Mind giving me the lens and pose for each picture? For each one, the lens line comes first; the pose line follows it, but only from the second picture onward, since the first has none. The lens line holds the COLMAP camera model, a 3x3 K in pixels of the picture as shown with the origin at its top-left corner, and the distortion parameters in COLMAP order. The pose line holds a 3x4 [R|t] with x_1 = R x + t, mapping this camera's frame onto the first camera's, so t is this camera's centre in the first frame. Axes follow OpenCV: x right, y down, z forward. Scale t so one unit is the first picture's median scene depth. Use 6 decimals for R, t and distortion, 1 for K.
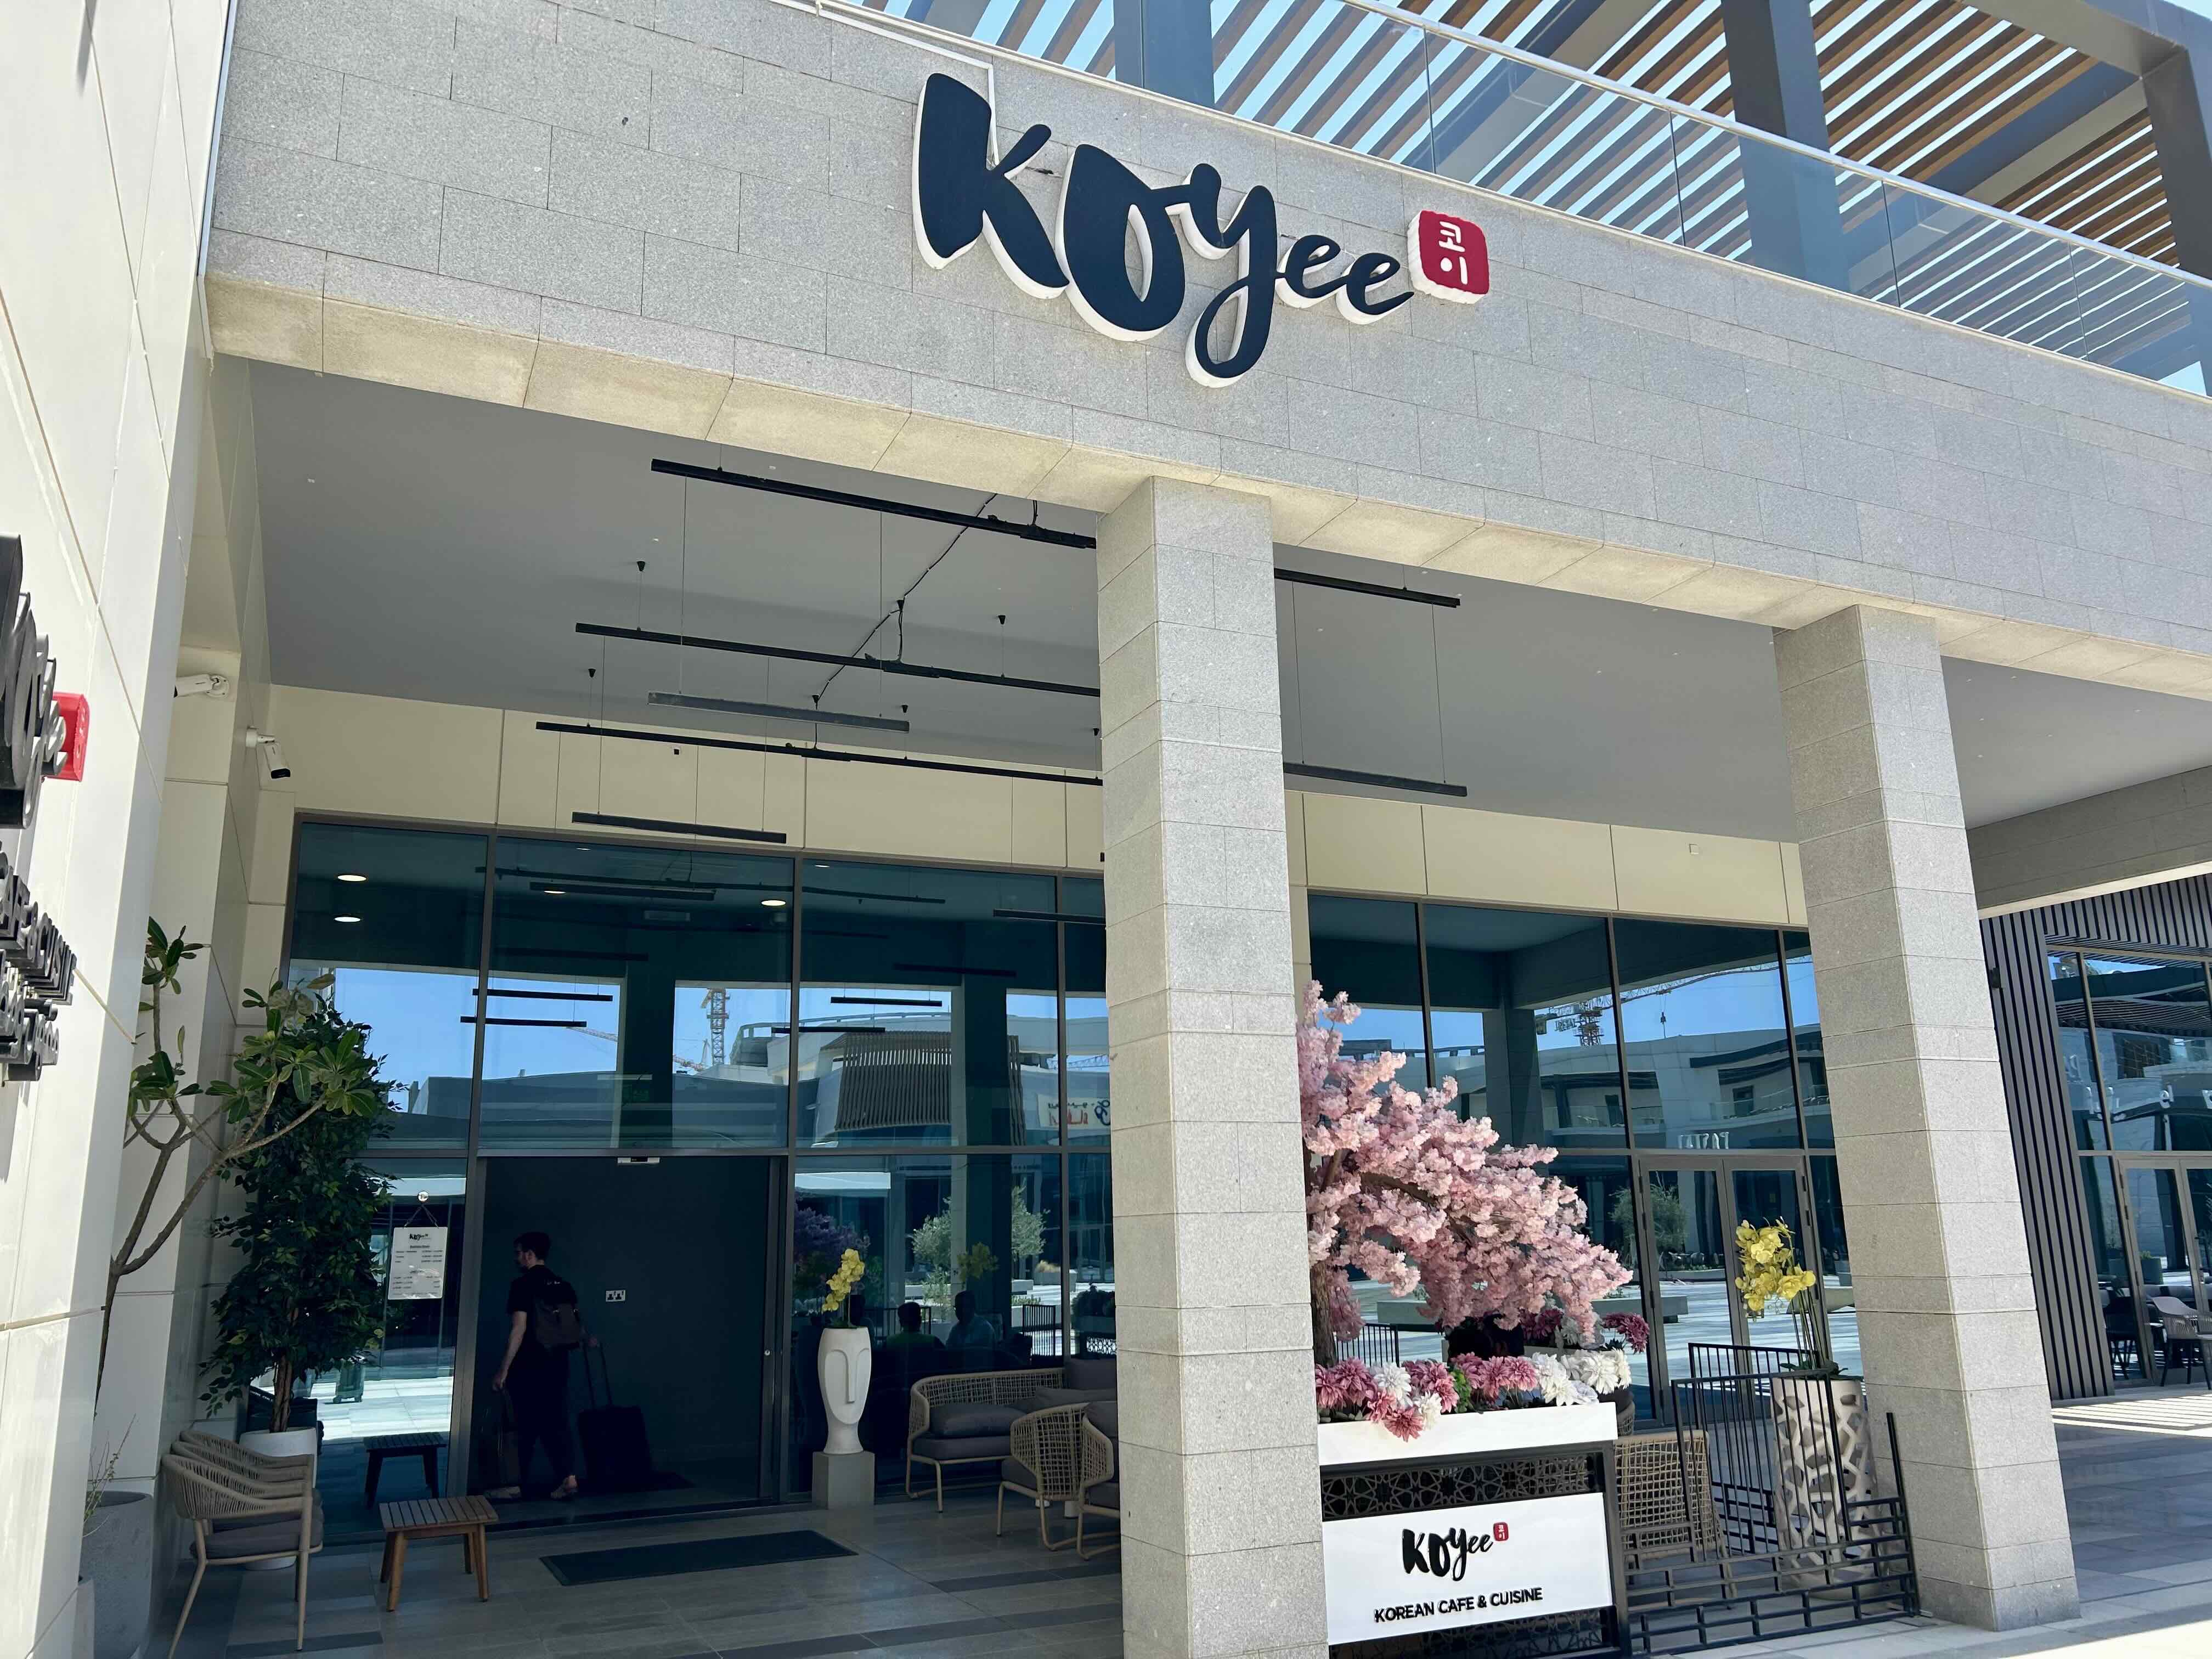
lens RADIAL K [[1684.7, 0, 1147.4], [0, 1684.7, 840.2], [0, 0, 1]] dist [0.052230, 0.000151]
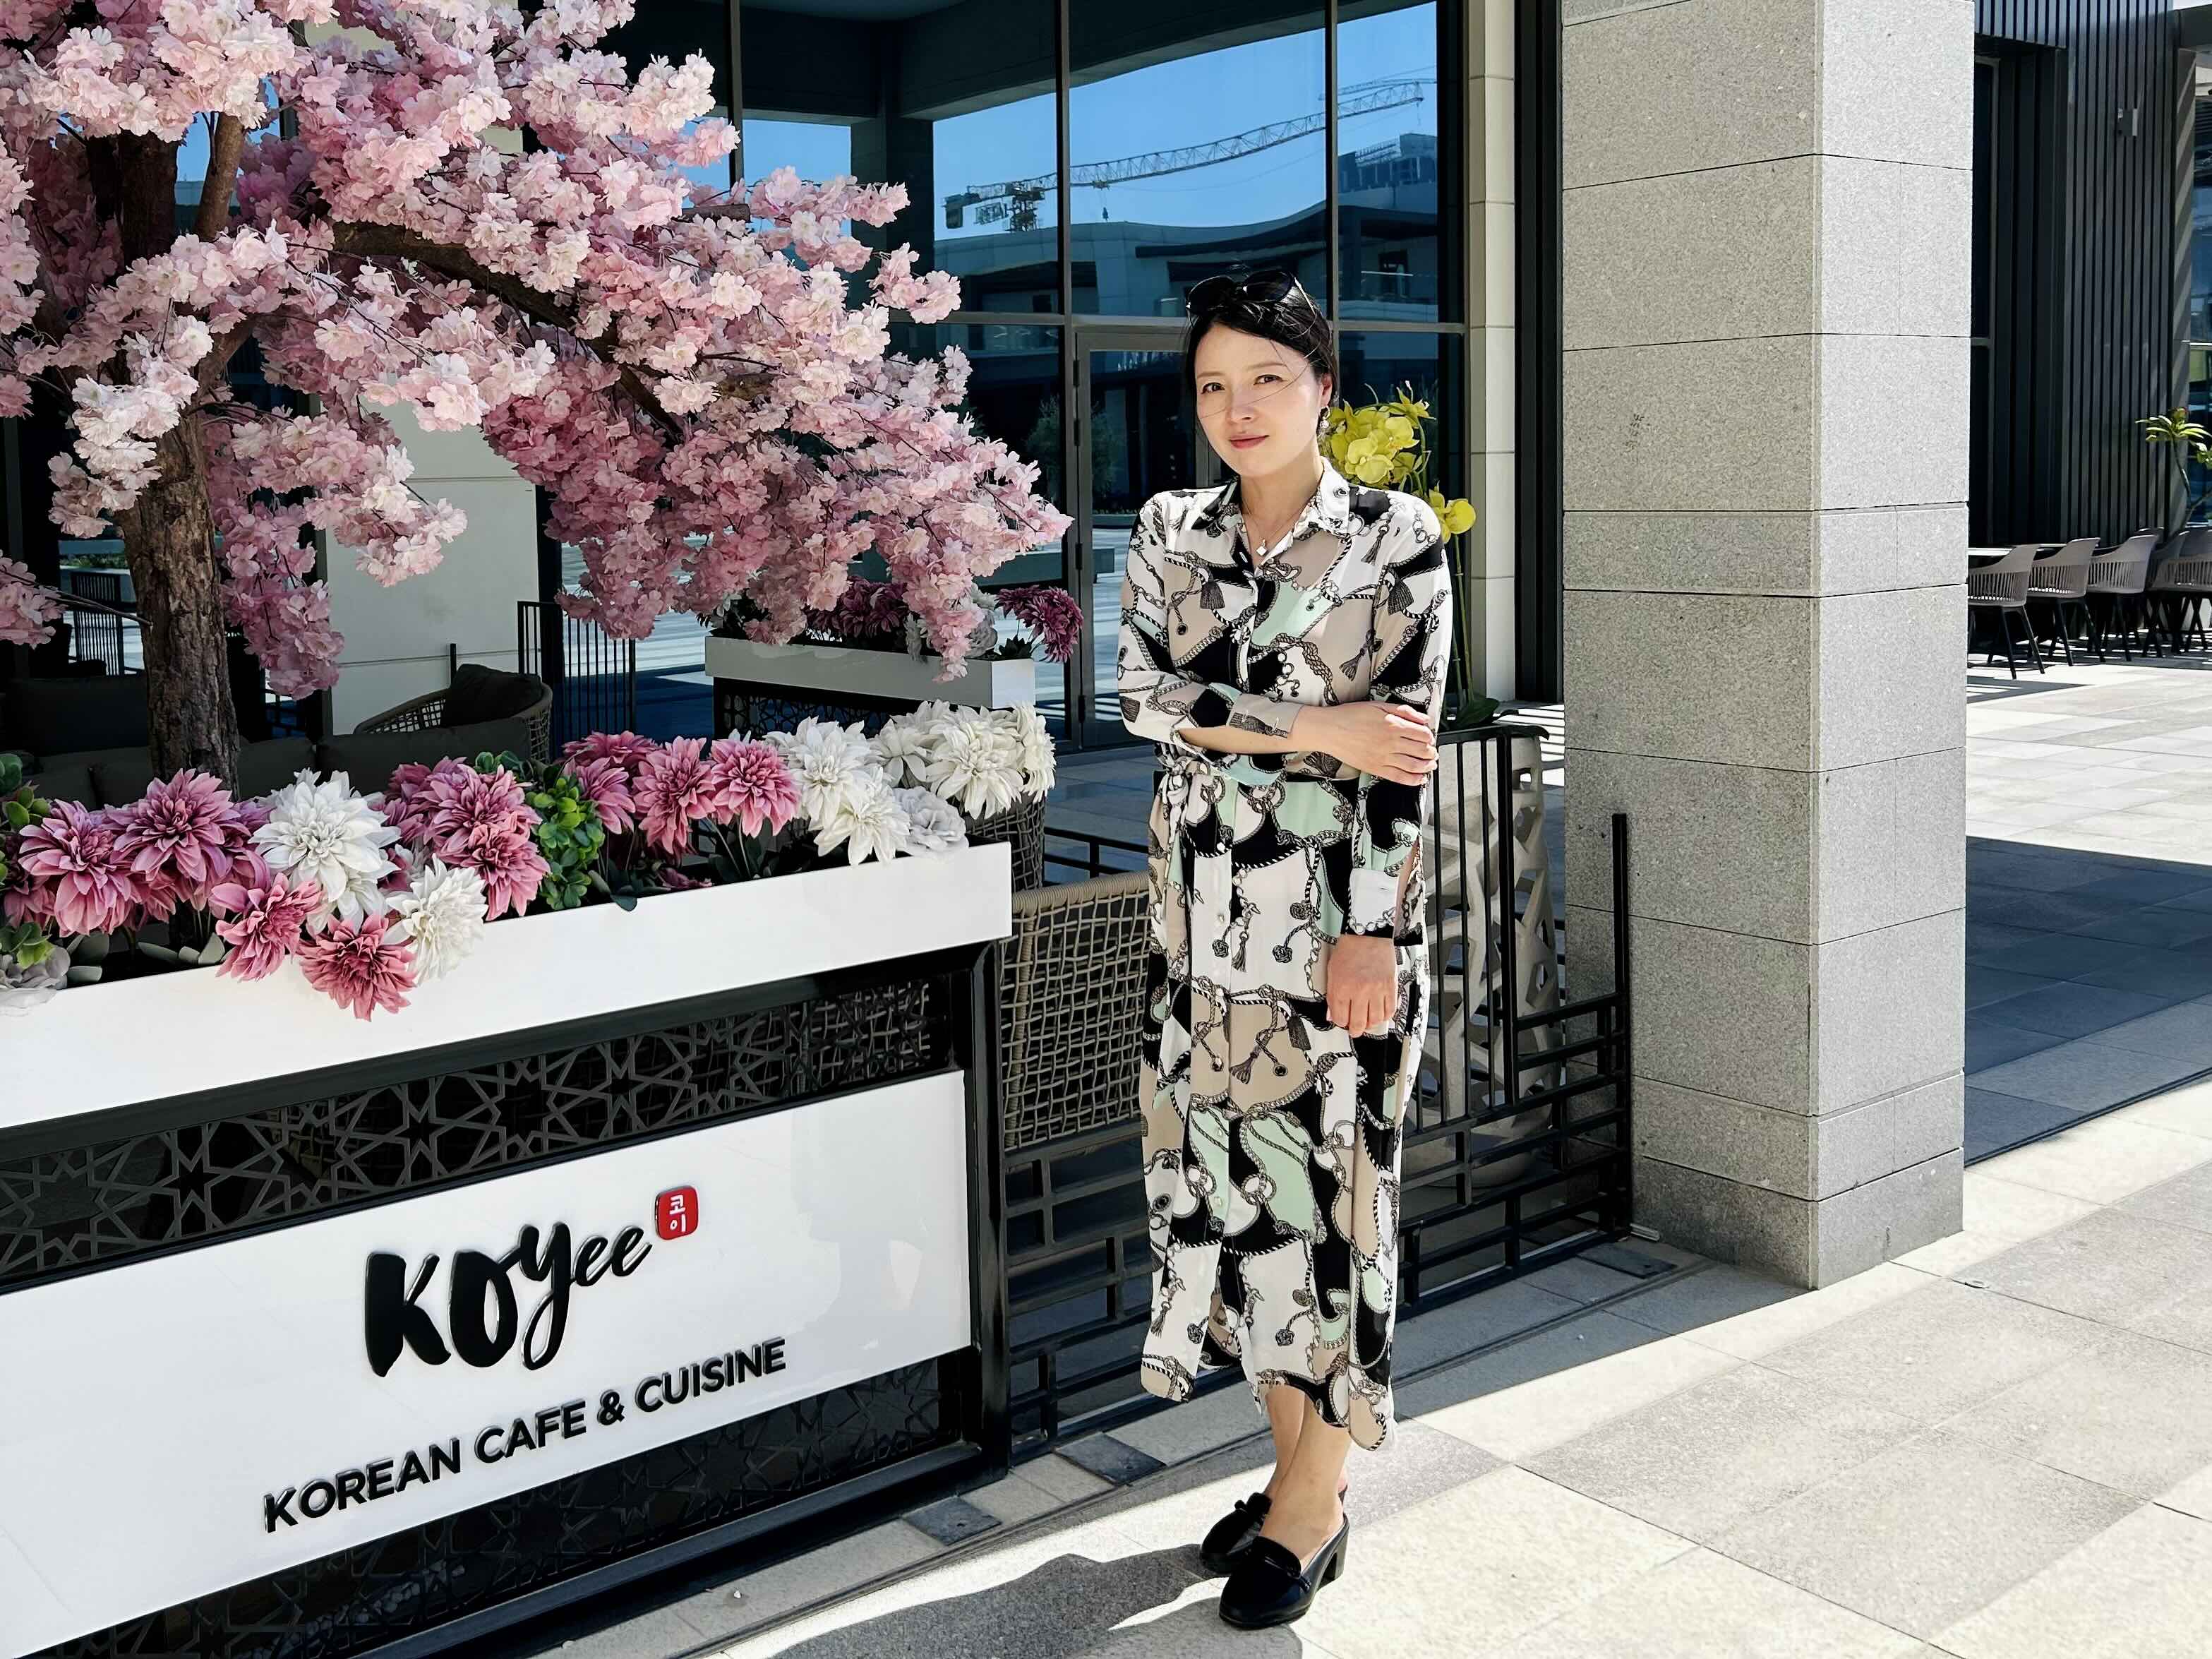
lens RADIAL K [[1684.8, 0, 1147.4], [0, 1684.8, 840.2], [0, 0, 1]] dist [0.052230, 0.000151]
pose [[0.946951, -0.062543, 0.315234, 0.190607], [-0.075544, 0.910079, 0.407491, 0.180091], [-0.312374, -0.409688, 0.857076, 0.685331]]
